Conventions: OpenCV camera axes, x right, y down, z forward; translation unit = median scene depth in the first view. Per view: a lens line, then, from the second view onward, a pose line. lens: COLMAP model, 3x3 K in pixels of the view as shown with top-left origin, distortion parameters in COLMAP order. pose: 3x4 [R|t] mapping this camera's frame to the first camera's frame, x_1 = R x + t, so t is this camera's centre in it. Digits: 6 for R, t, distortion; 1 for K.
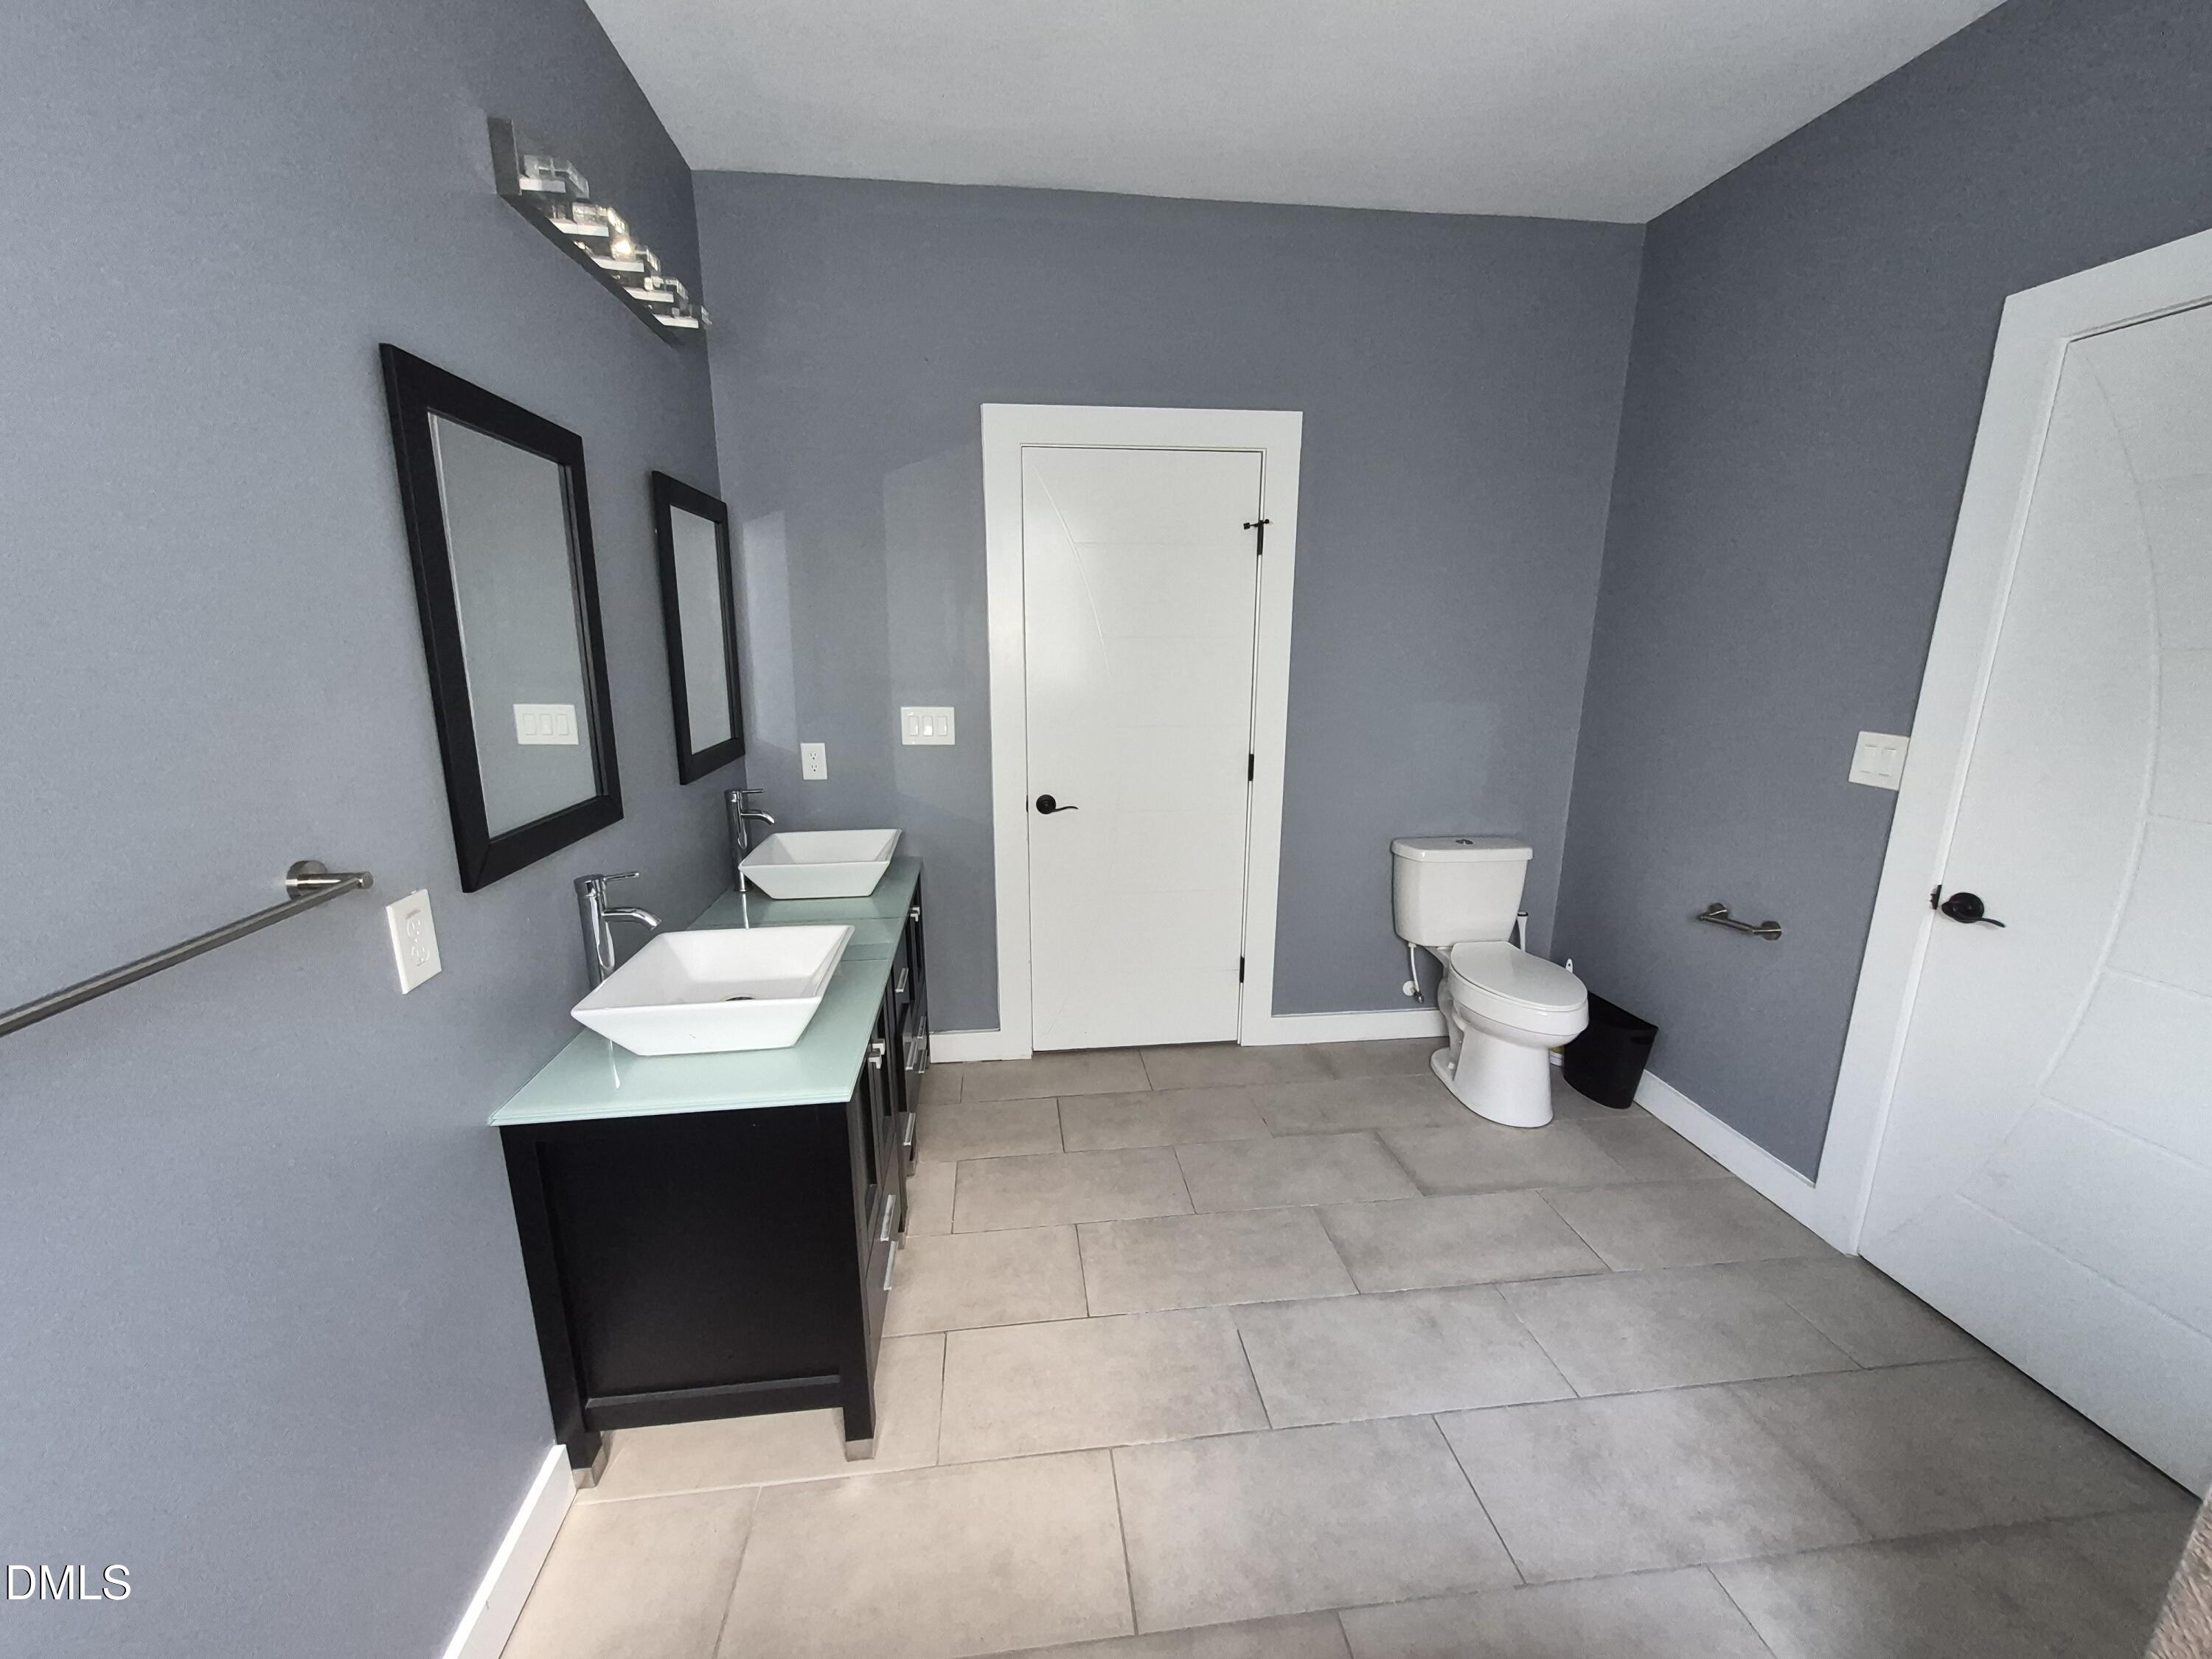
lens RADIAL K [[870.8, 0, 1100.5], [0, 870.8, 835.1], [0, 0, 1]] dist [0.002078, 0.000057]
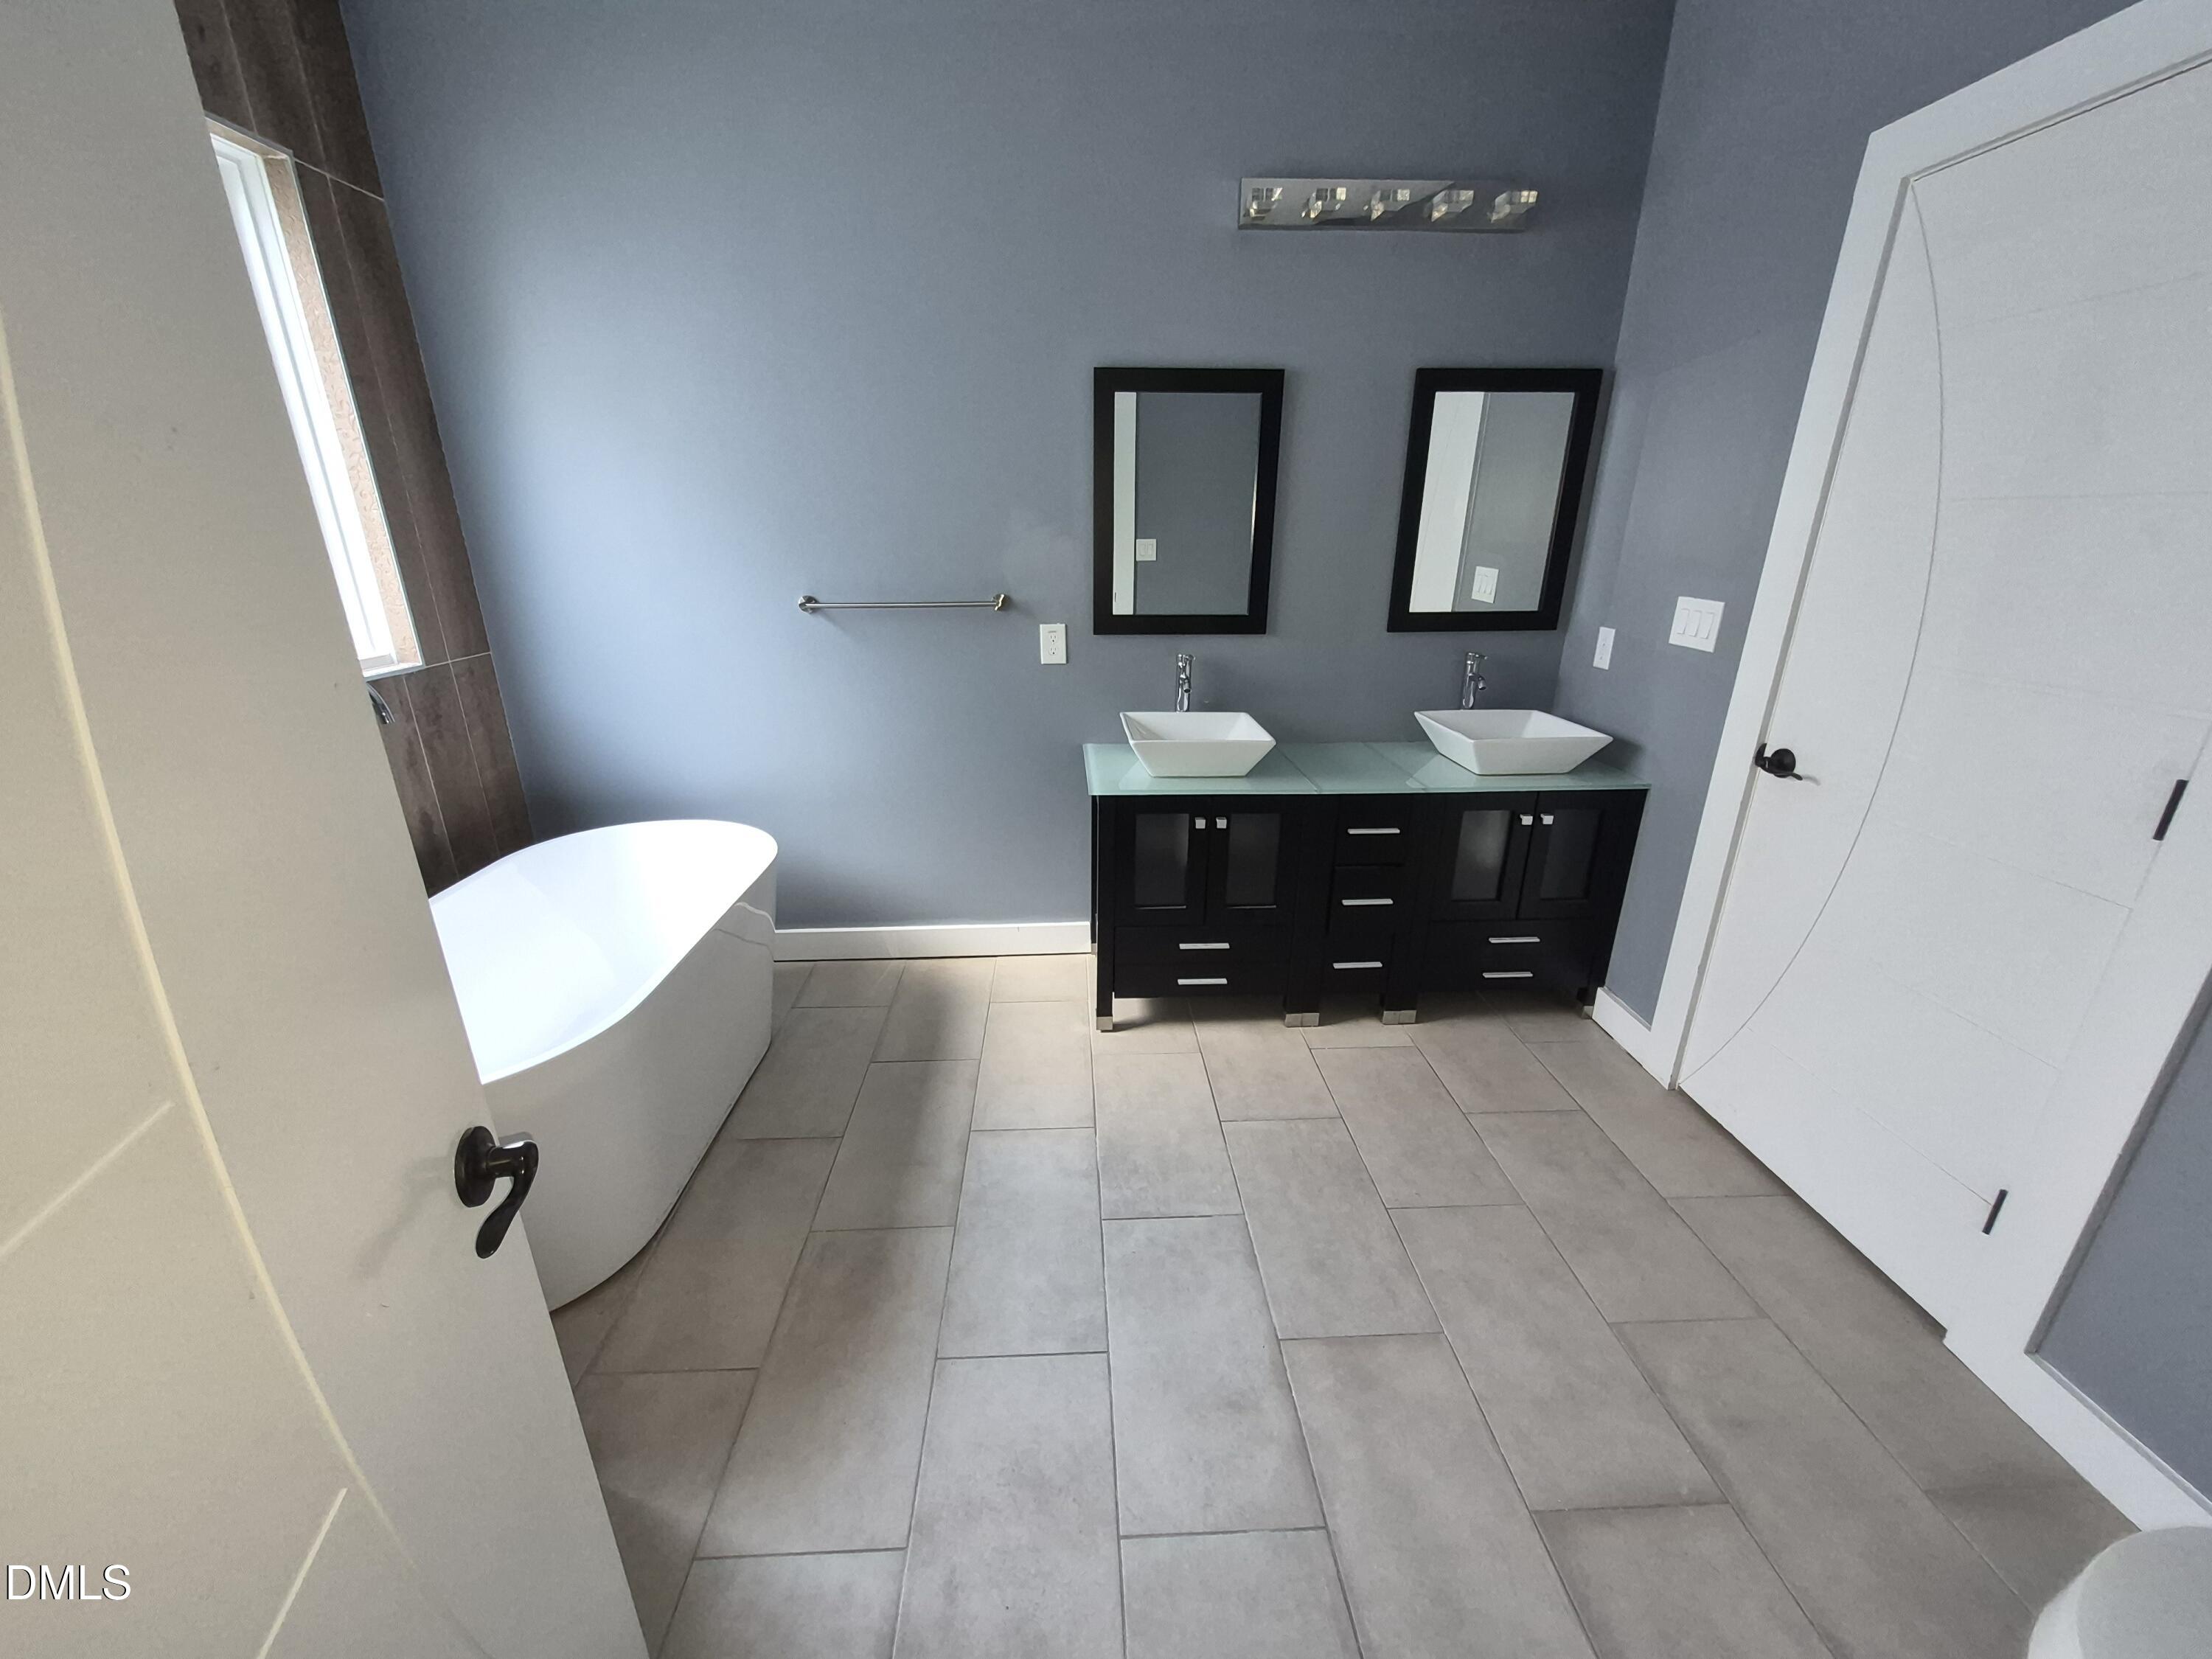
lens RADIAL K [[870.8, 0, 1100.5], [0, 870.8, 835.1], [0, 0, 1]] dist [0.002078, 0.000057]
pose [[-0.073545, 0.336068, -0.938962, 0.938223], [-0.225330, 0.911565, 0.343912, -0.145755], [0.971503, 0.236869, 0.008685, 0.742181]]
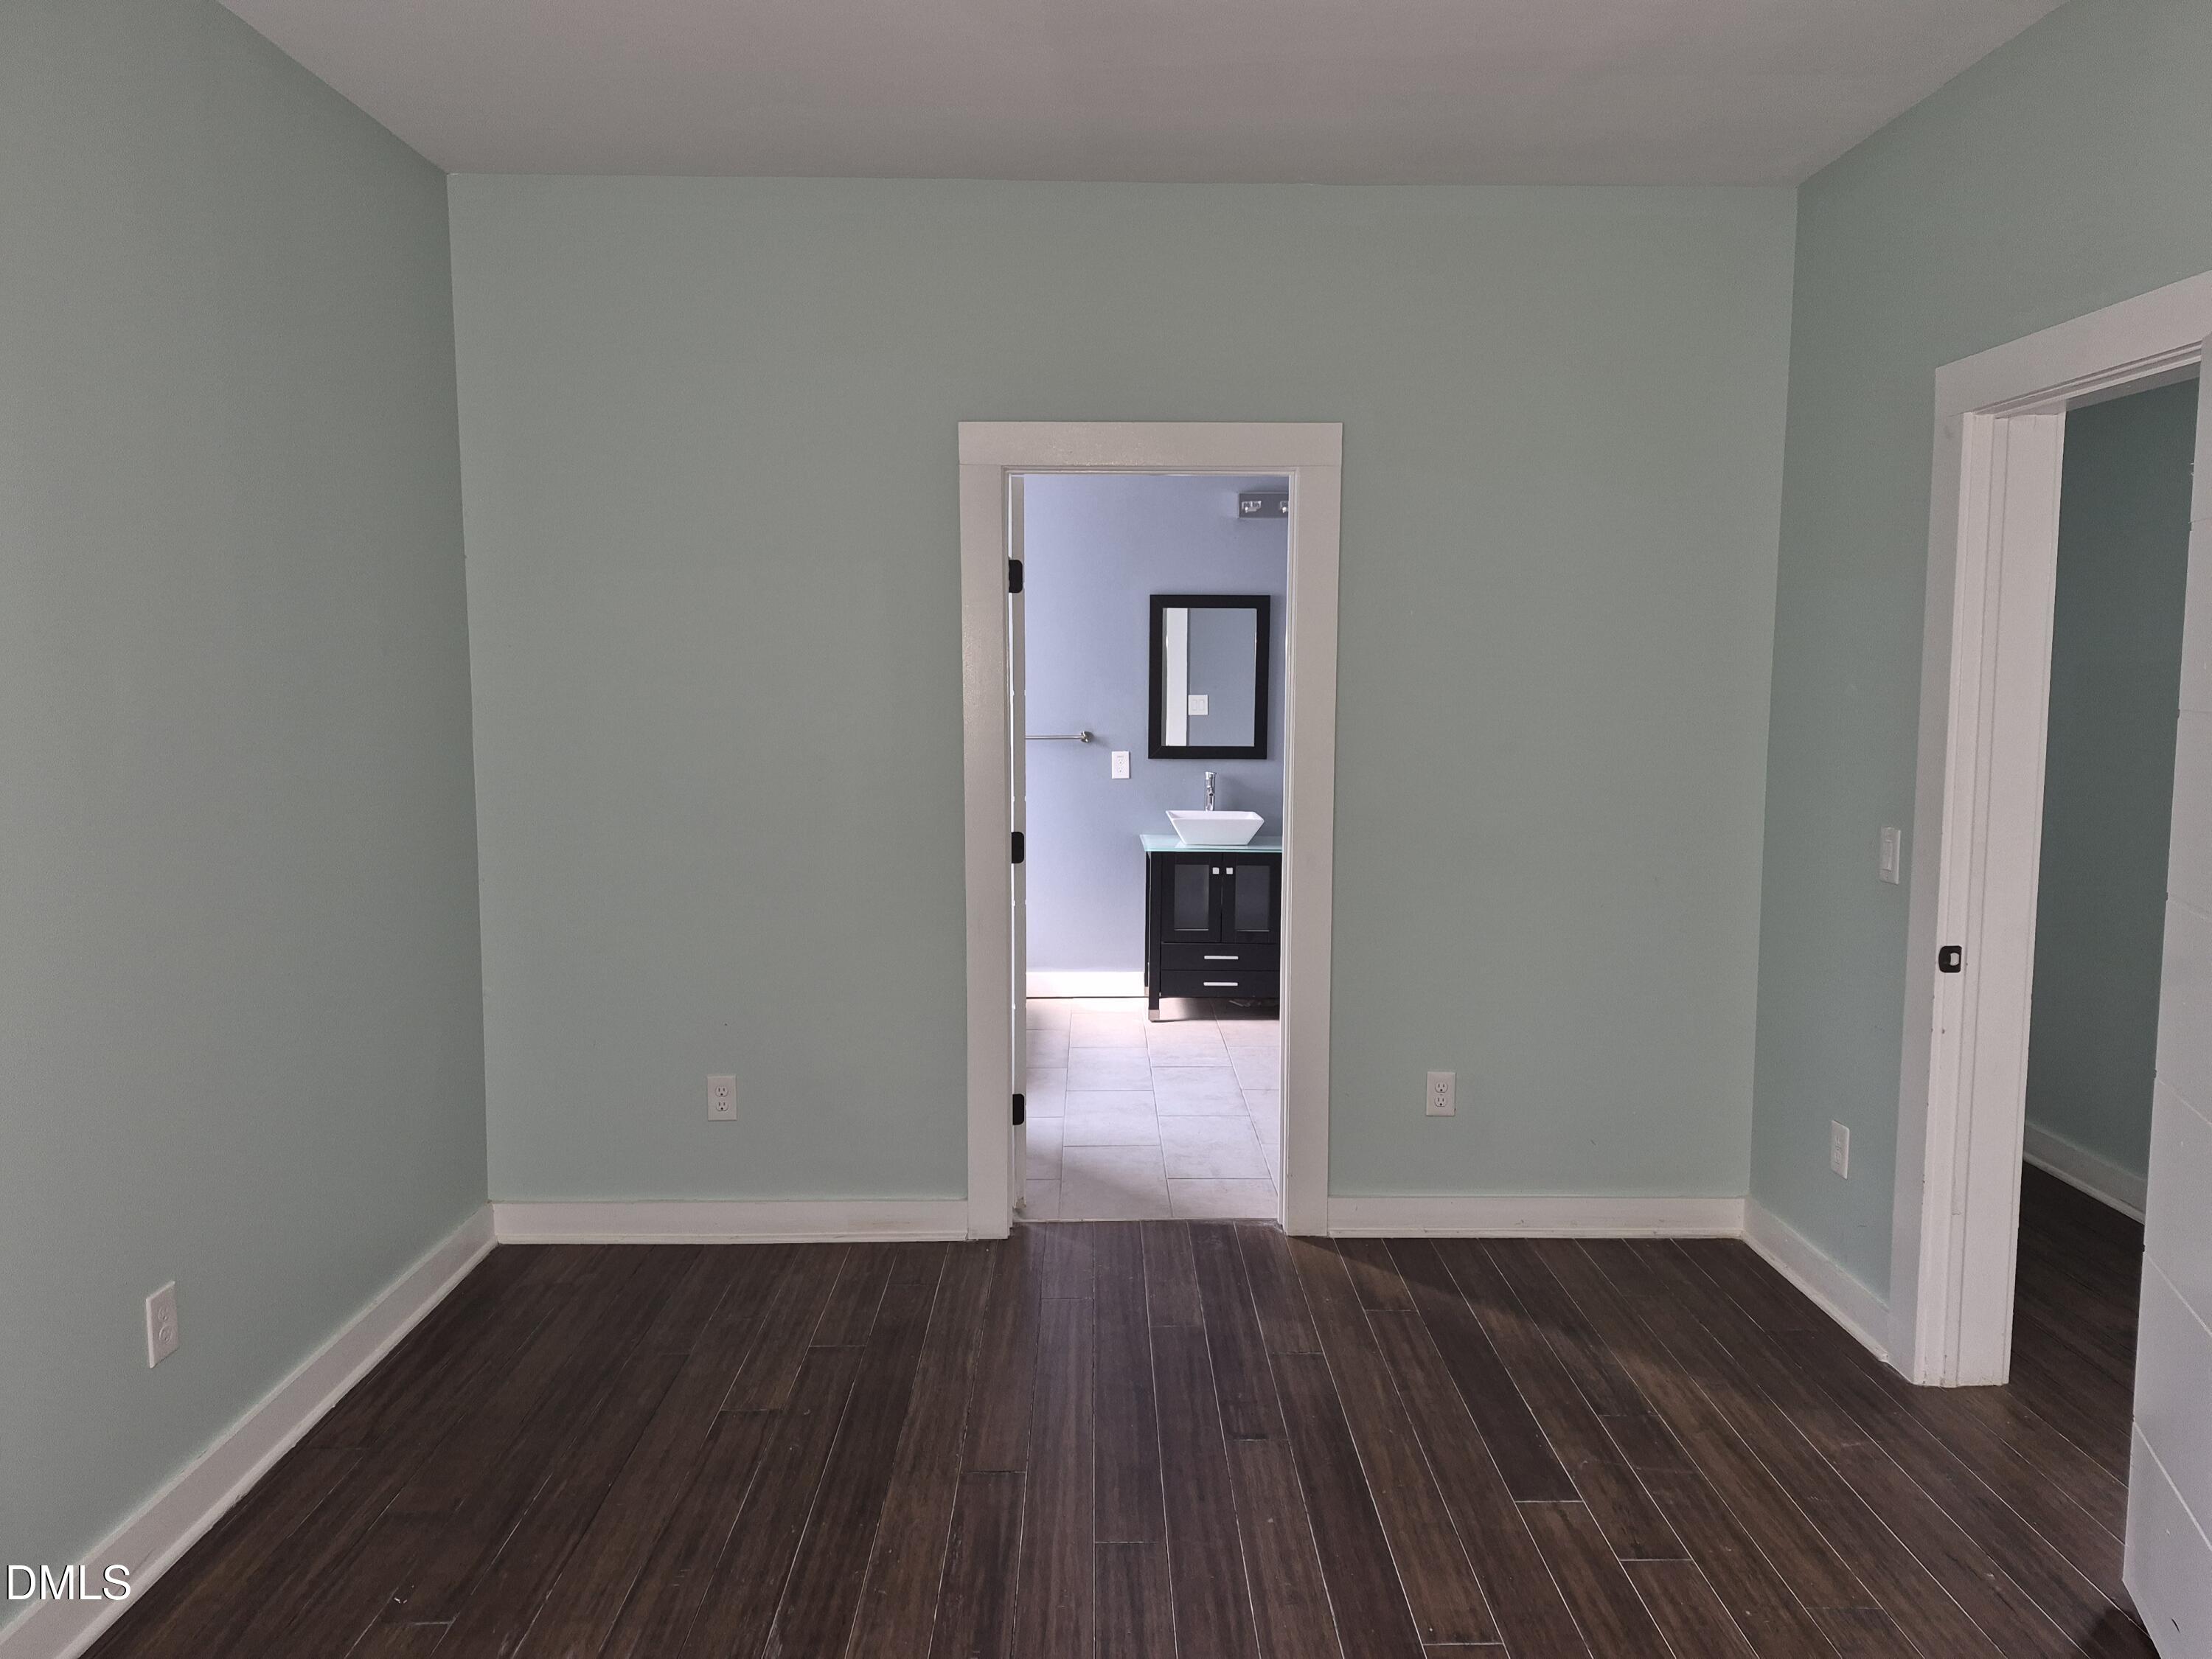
lens RADIAL K [[1528.9, 0, 1110.6], [0, 1528.9, 819.1], [0, 0, 1]] dist [0.096620, -0.125009]
pose [[-0.105129, 0.098798, -0.989539, 3.098325], [-0.231522, 0.965279, 0.120973, -0.232594], [0.967133, 0.241818, -0.078605, 0.897215]]
